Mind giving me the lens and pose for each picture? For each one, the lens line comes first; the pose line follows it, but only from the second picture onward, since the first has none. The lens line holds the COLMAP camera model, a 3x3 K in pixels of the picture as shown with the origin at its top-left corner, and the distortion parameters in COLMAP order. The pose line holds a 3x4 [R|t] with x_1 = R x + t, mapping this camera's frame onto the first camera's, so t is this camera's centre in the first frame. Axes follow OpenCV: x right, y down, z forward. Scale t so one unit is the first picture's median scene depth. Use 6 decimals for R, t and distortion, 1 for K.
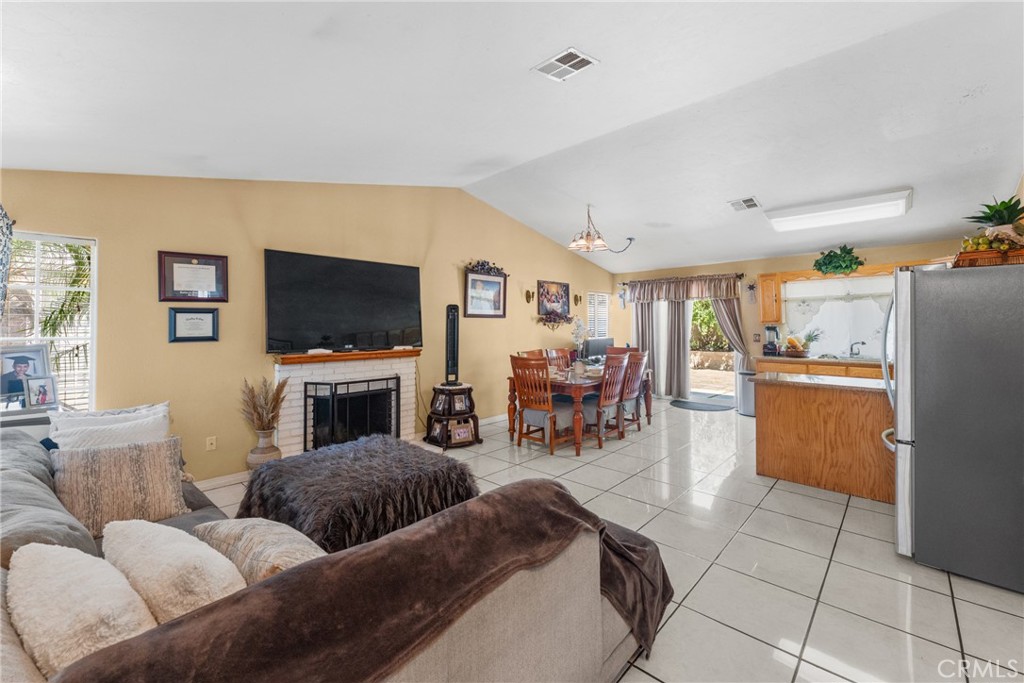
lens RADIAL K [[419.0, 0, 511.3], [0, 419.0, 323.7], [0, 0, 1]] dist [-0.000652, -0.000331]
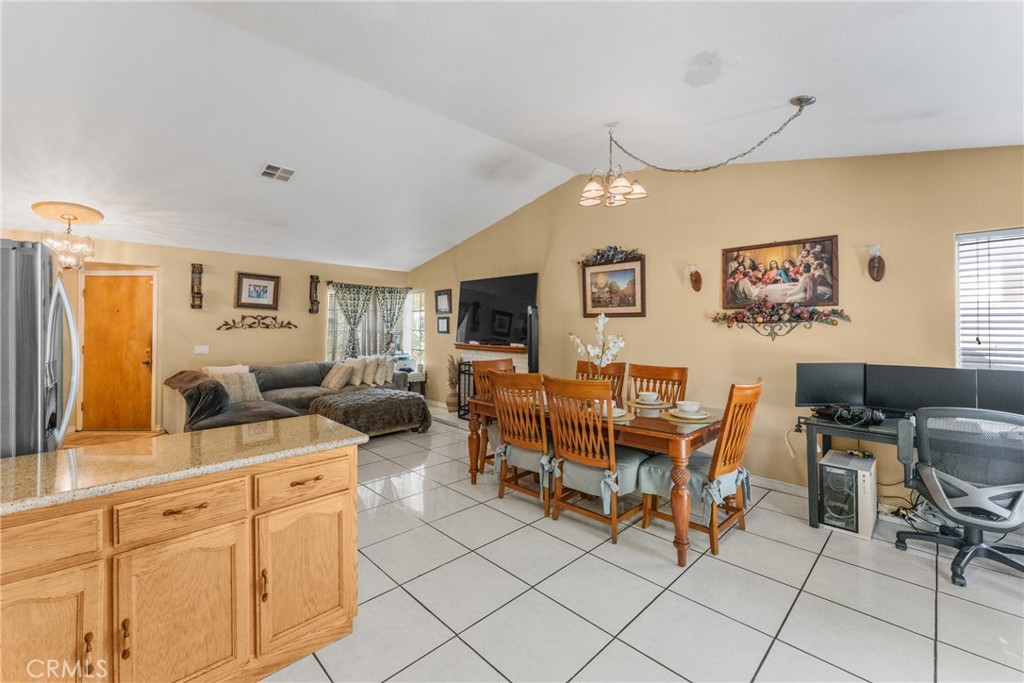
lens RADIAL K [[412.3, 0, 510.3], [0, 412.3, 331.3], [0, 0, 1]] dist [0.001296, -0.000193]
pose [[-0.038083, 0.018917, -0.999096, 0.910933], [0.001702, 0.999821, 0.018866, -0.003211], [0.999273, -0.000982, -0.038108, 1.036646]]
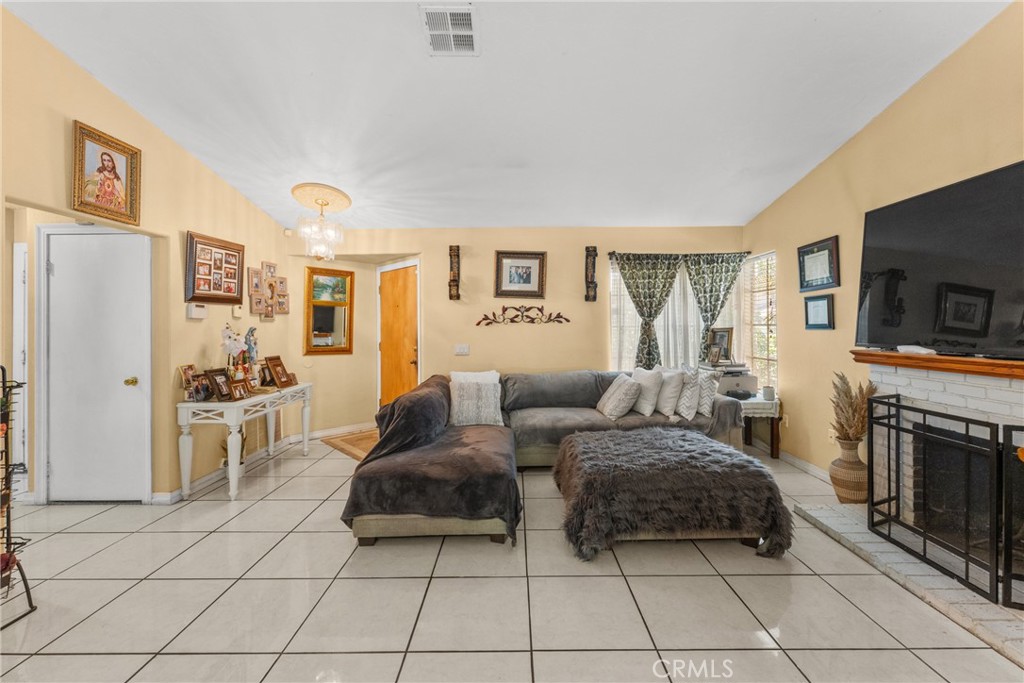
lens RADIAL K [[419.0, 0, 511.3], [0, 419.0, 323.7], [0, 0, 1]] dist [-0.000652, -0.000331]
pose [[-0.732059, 0.005716, -0.681217, 0.349649], [0.016121, 0.999830, -0.008934, 0.020121], [0.681050, -0.017522, -0.732027, 0.912471]]
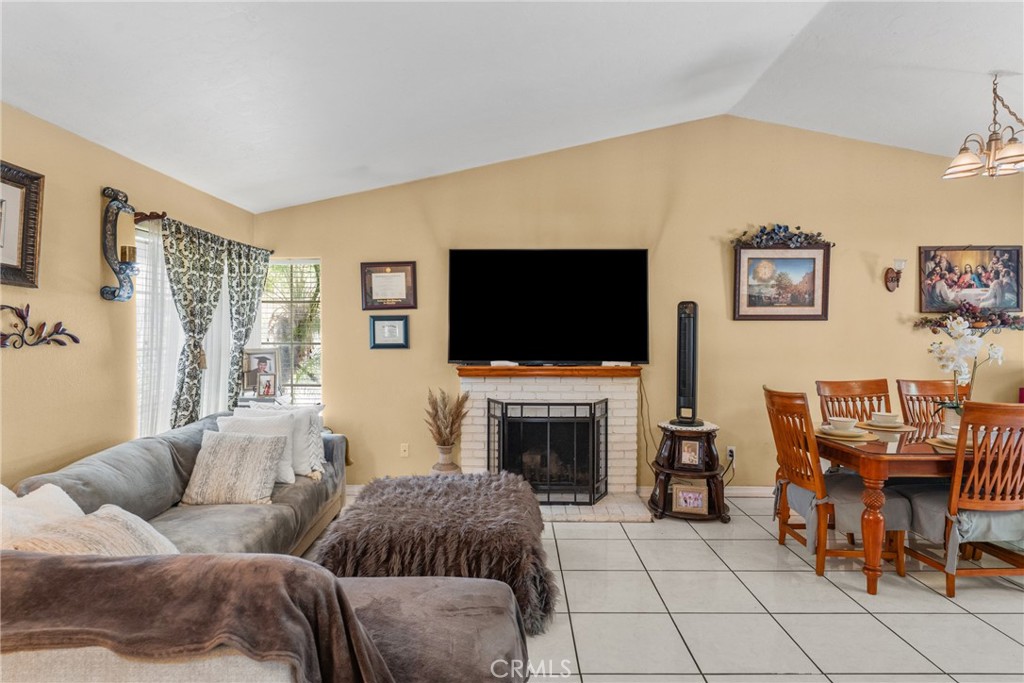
lens RADIAL K [[563.3, 0, 510.2], [0, 563.3, 345.7], [0, 0, 1]] dist [0.001658, 0.000537]
pose [[0.678291, 0.024119, -0.734397, 0.334814], [0.001651, 0.999409, 0.034348, -0.007779], [0.734791, -0.024510, 0.677850, 0.210471]]
